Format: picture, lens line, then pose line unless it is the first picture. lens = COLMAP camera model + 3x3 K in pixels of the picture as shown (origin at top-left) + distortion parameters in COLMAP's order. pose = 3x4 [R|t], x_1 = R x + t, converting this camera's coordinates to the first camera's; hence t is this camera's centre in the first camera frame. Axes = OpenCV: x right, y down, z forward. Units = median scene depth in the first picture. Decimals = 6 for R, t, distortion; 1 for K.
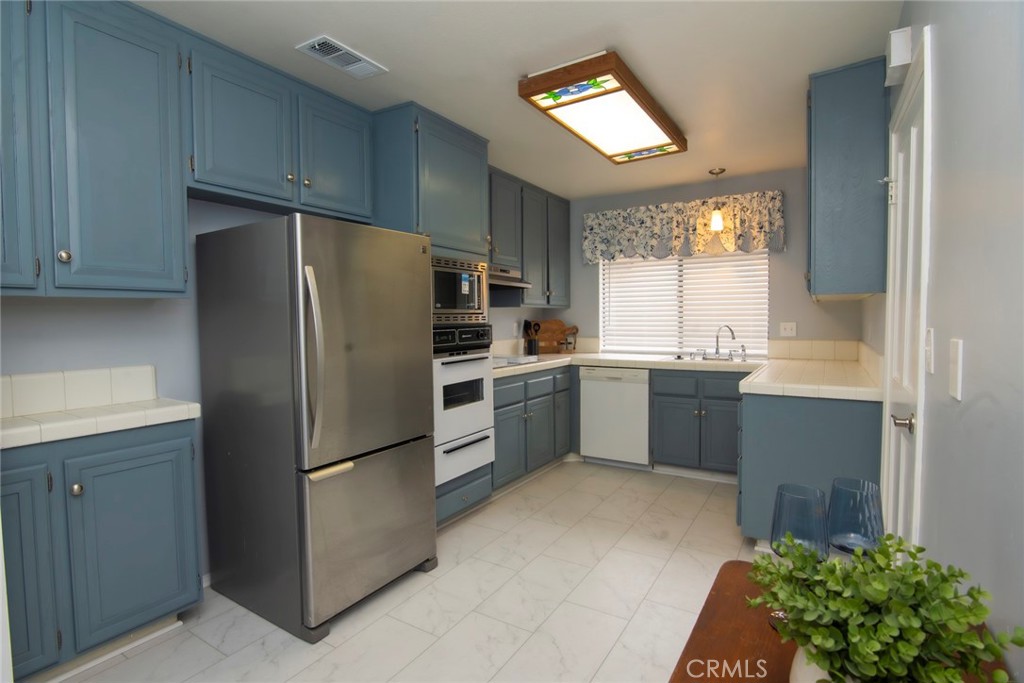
lens RADIAL K [[509.6, 0, 506.6], [0, 509.6, 339.4], [0, 0, 1]] dist [-0.024283, -0.001620]
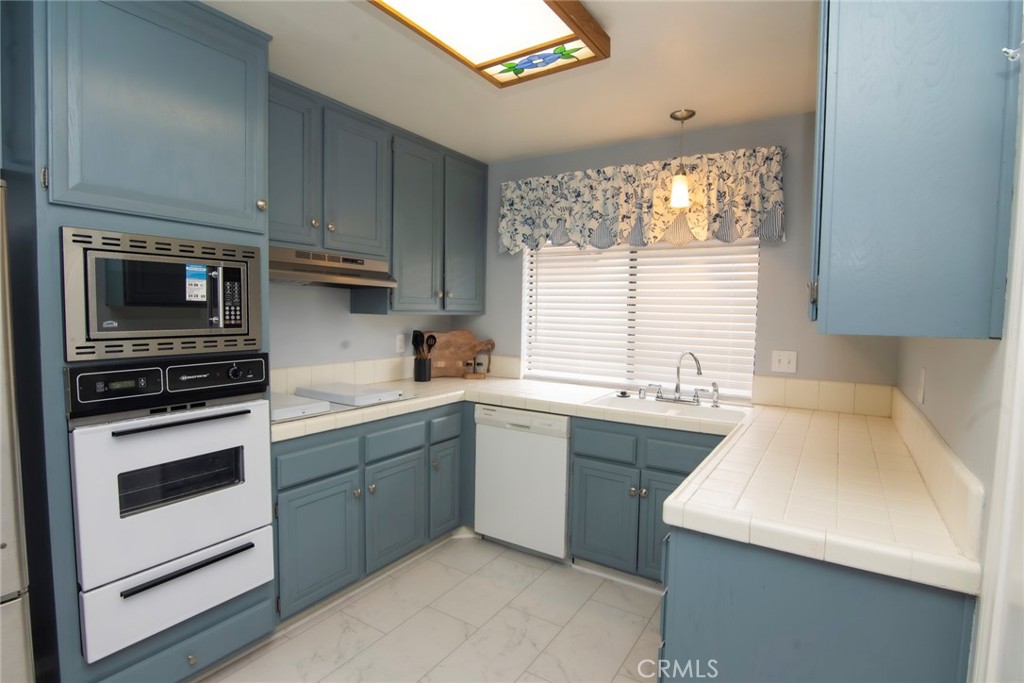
lens RADIAL K [[509.6, 0, 512.5], [0, 509.6, 339.3], [0, 0, 1]] dist [-0.024283, -0.001620]
pose [[0.999590, 0.027882, -0.006463, 0.208154], [-0.027738, 0.999386, 0.021400, -0.052701], [0.007055, -0.021212, 0.999750, 0.341660]]
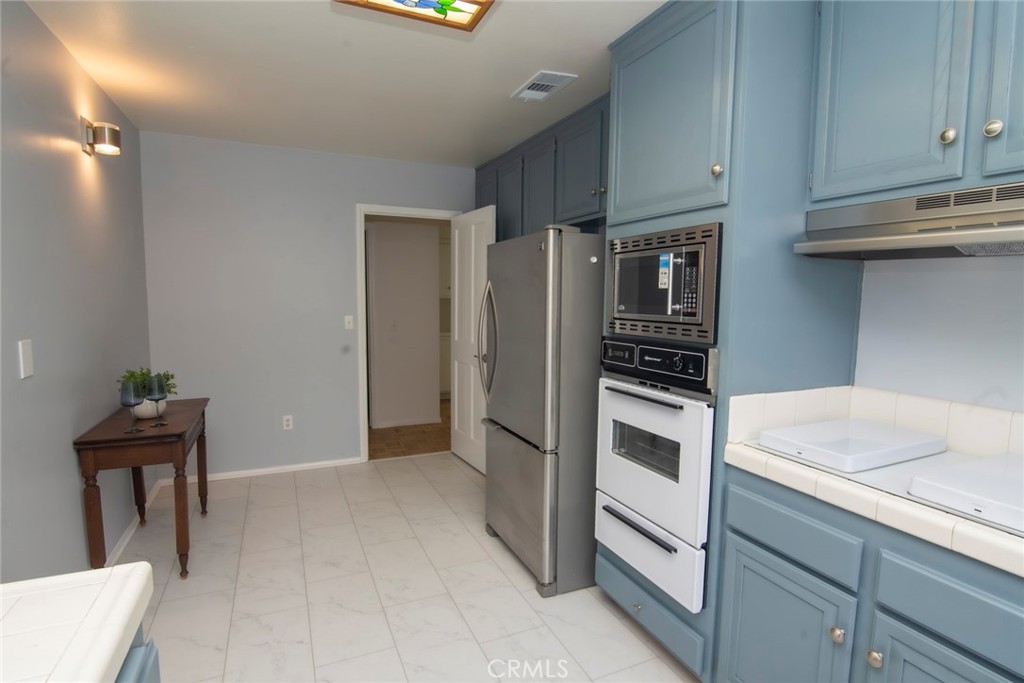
lens RADIAL K [[509.6, 0, 511.8], [0, 509.6, 352.1], [0, 0, 1]] dist [-0.024283, -0.001620]
pose [[-0.545175, 0.092001, -0.833259, 0.391532], [-0.042482, 0.989651, 0.137064, -0.068733], [0.837245, 0.110122, -0.535625, 0.899362]]
